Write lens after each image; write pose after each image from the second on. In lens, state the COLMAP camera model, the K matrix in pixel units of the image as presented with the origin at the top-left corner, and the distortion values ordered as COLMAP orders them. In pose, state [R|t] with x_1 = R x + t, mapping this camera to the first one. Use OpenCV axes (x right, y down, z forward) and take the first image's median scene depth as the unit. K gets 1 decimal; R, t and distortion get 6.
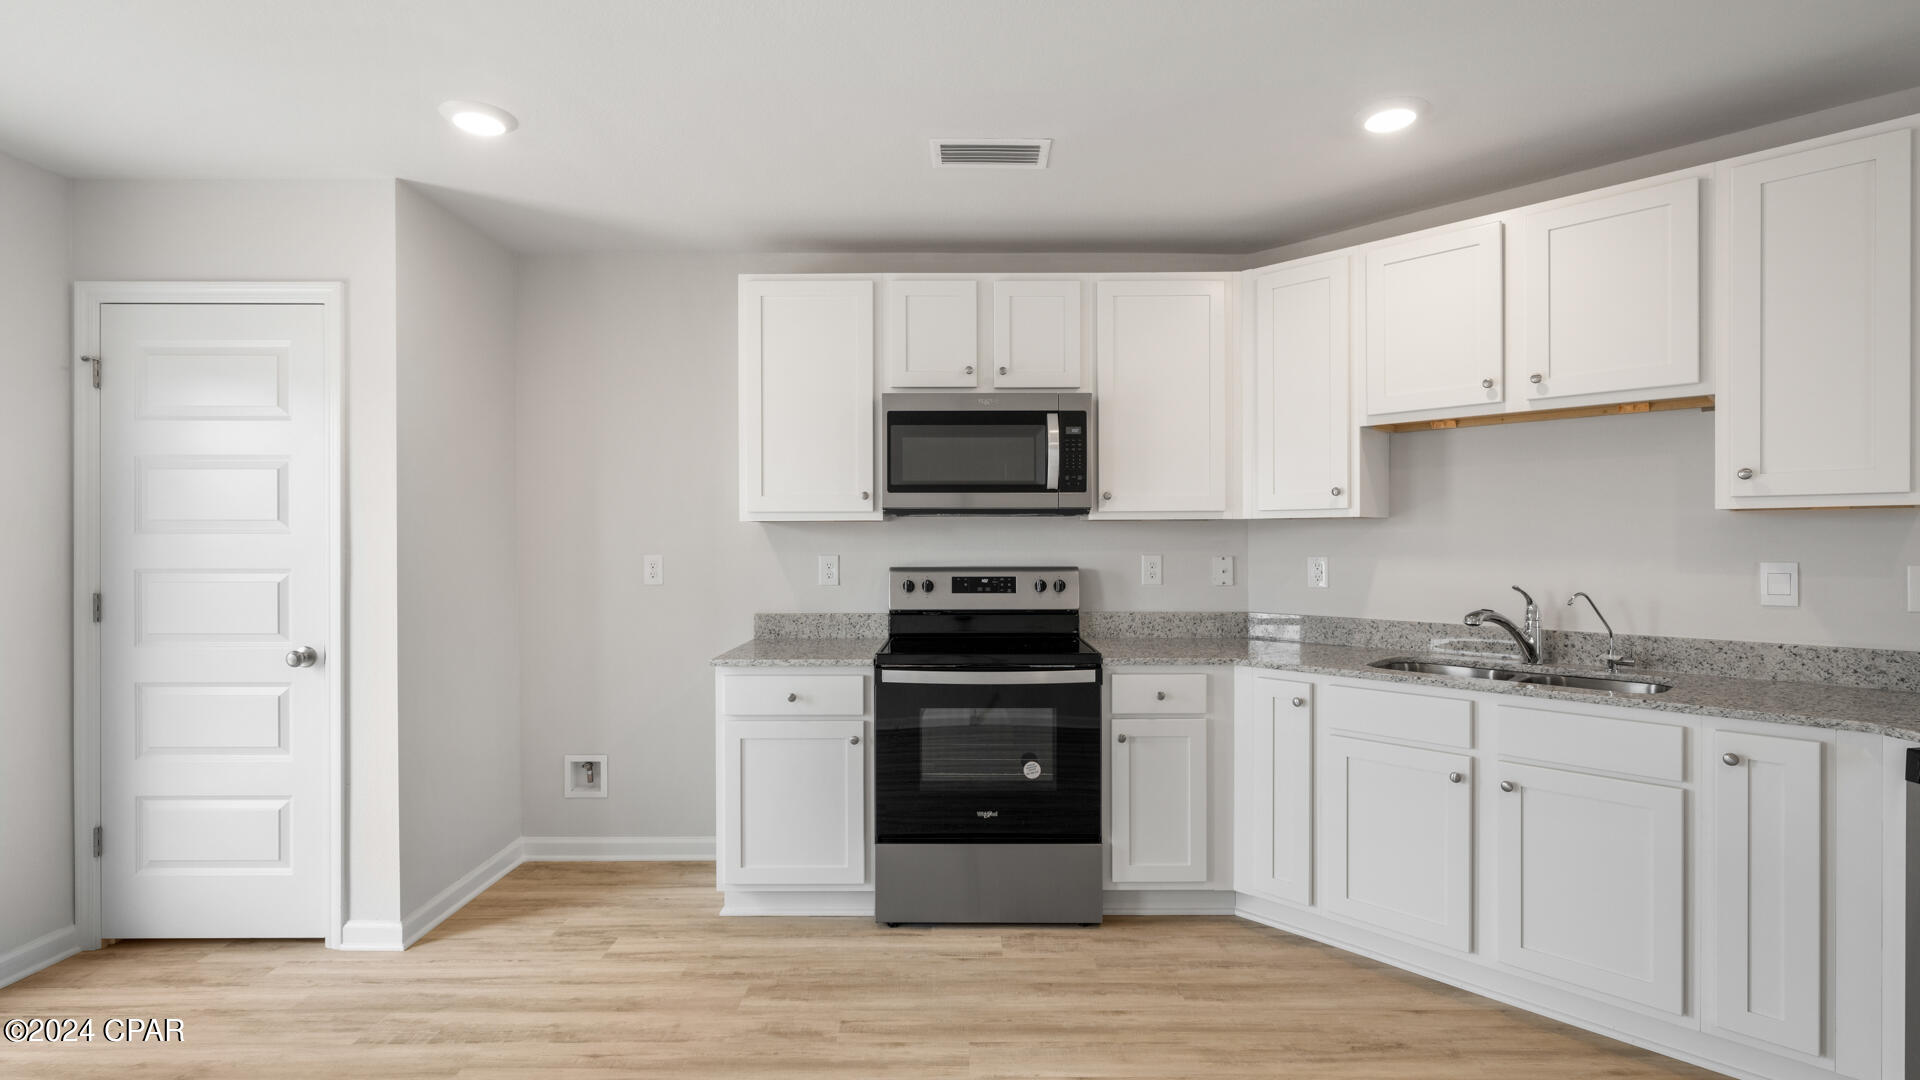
lens RADIAL K [[864.5, 0, 974.5], [0, 864.5, 543.7], [0, 0, 1]] dist [0.001878, -0.000881]
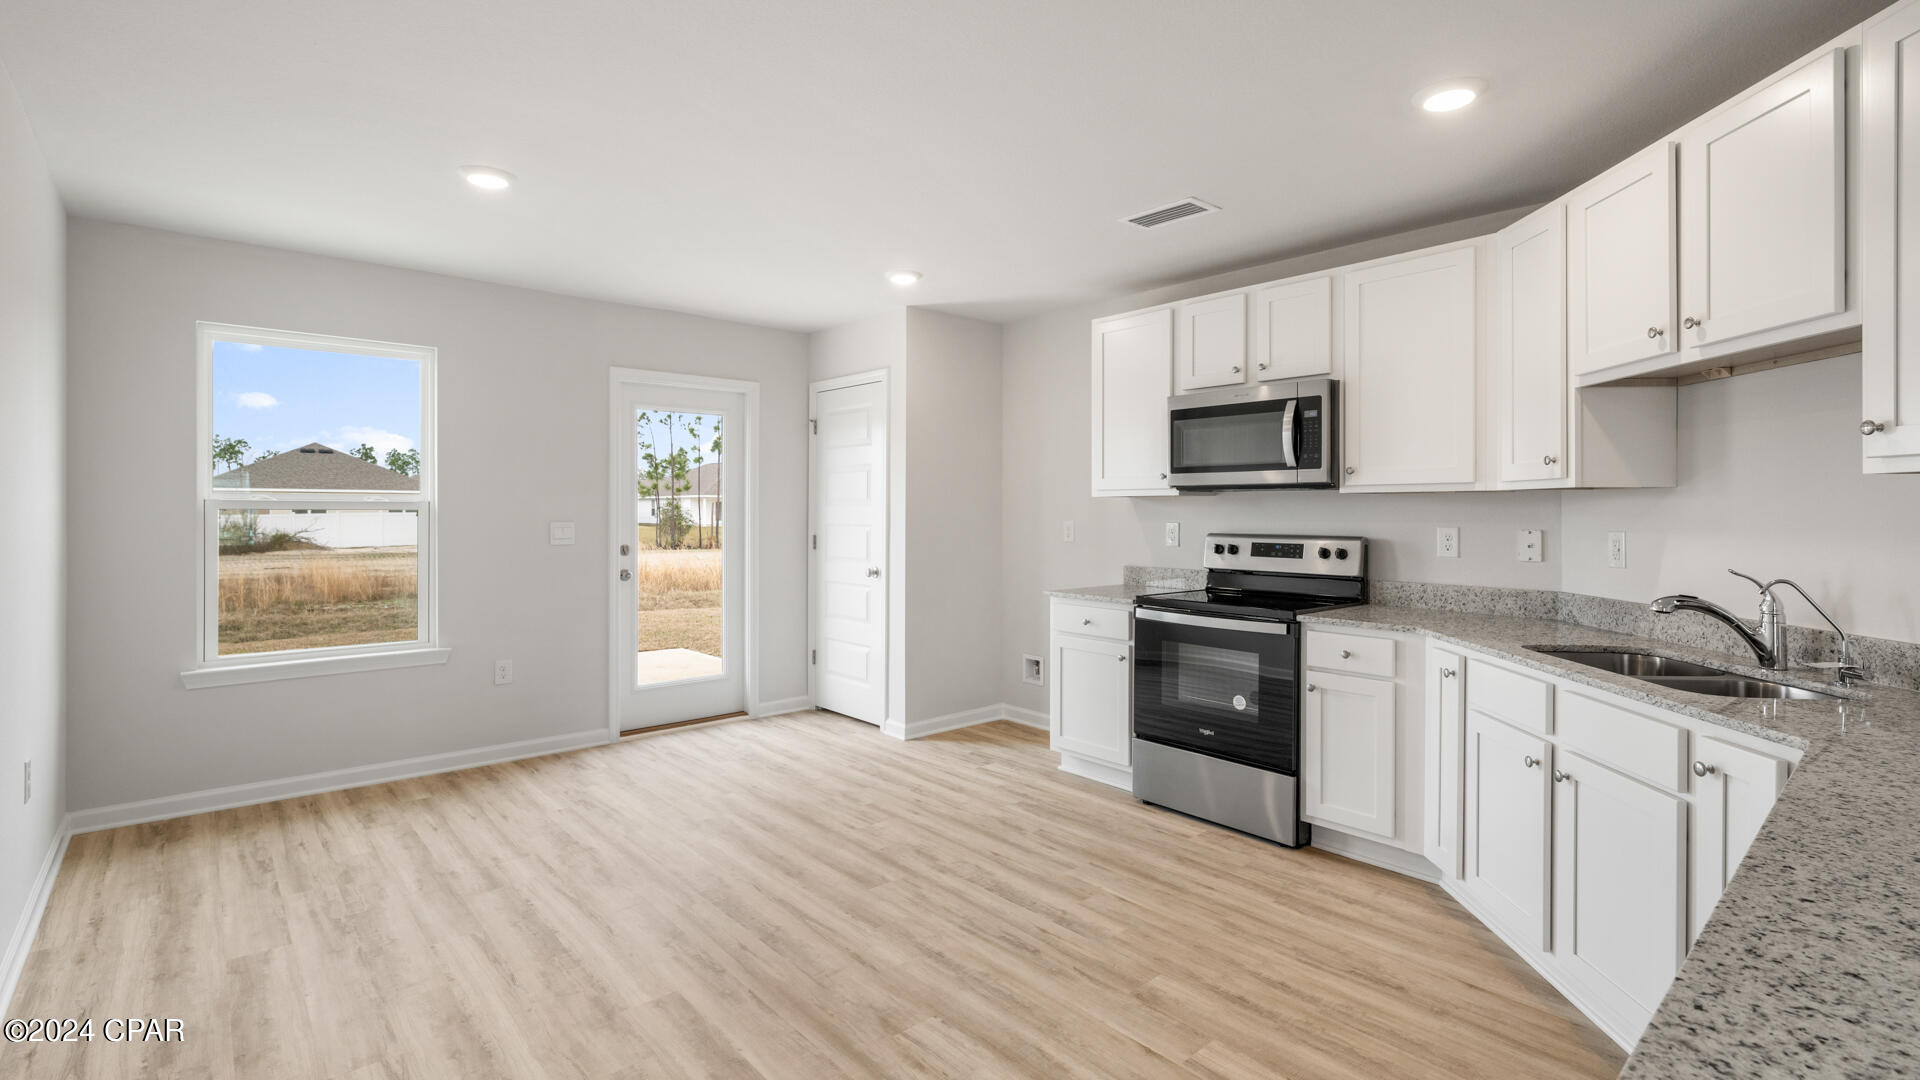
lens RADIAL K [[864.5, 0, 989.6], [0, 864.5, 512.3], [0, 0, 1]] dist [0.001878, -0.000881]
pose [[0.676480, 0.005432, -0.736441, 0.744916], [-0.008035, 0.999968, -0.000006, 0.000301], [0.736417, 0.005921, 0.676502, -0.073036]]
